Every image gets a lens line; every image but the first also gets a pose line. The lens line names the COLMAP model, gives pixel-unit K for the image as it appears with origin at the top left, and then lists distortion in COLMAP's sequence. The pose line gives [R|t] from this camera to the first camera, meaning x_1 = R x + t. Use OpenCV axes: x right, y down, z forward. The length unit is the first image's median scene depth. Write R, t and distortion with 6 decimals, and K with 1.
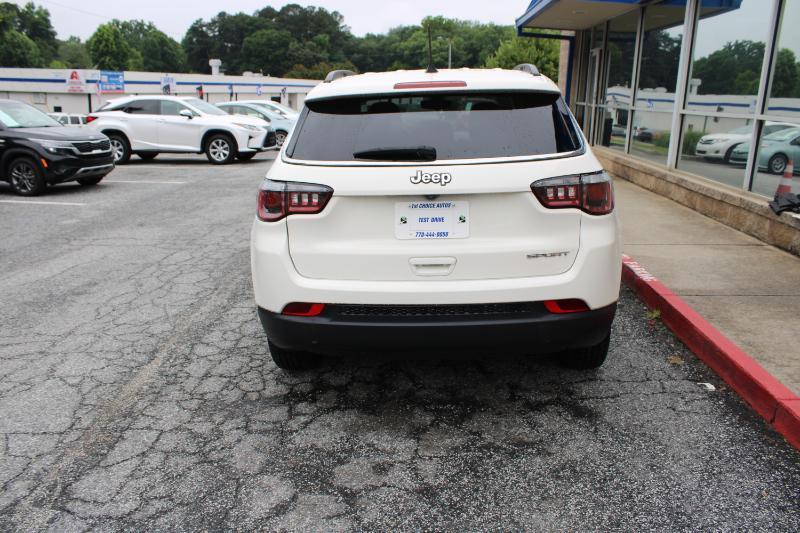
lens RADIAL K [[654.6, 0, 393.0], [0, 654.6, 263.9], [0, 0, 1]] dist [-0.167695, 0.150149]
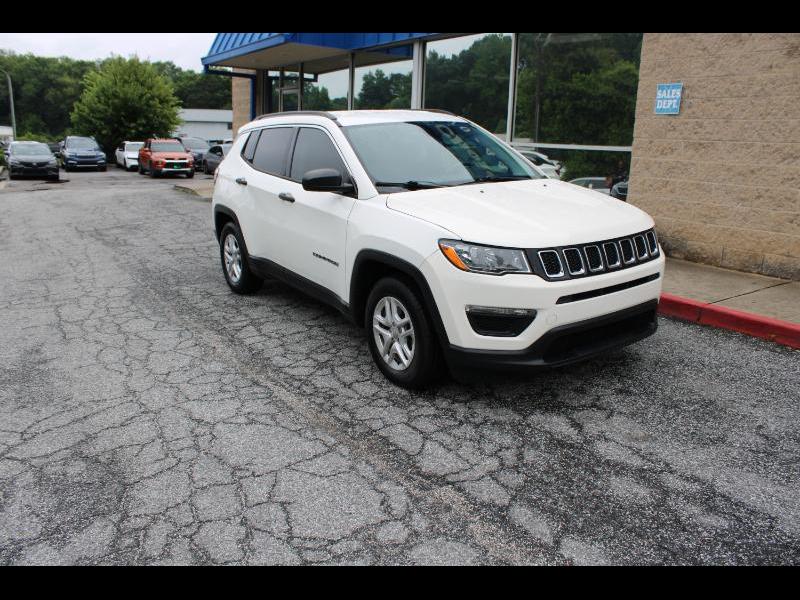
lens RADIAL K [[651.8, 0, 397.3], [0, 651.8, 302.2], [0, 0, 1]] dist [-0.163192, 0.139000]
pose [[0.794937, -0.150096, 0.587832, -0.776773], [0.147227, 0.987677, 0.053093, -0.008160], [-0.588557, 0.044339, 0.807239, 0.054839]]
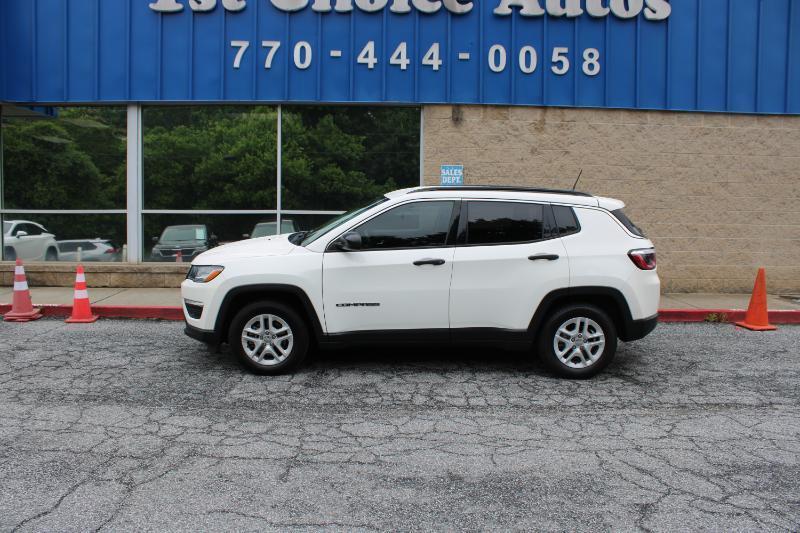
lens RADIAL K [[651.2, 0, 395.1], [0, 651.2, 267.7], [0, 0, 1]] dist [-0.167567, 0.144092]
pose [[-0.065683, -0.103288, 0.992480, -1.505131], [0.242755, 0.963091, 0.116295, -0.353740], [-0.967861, 0.248569, -0.038185, 1.340101]]
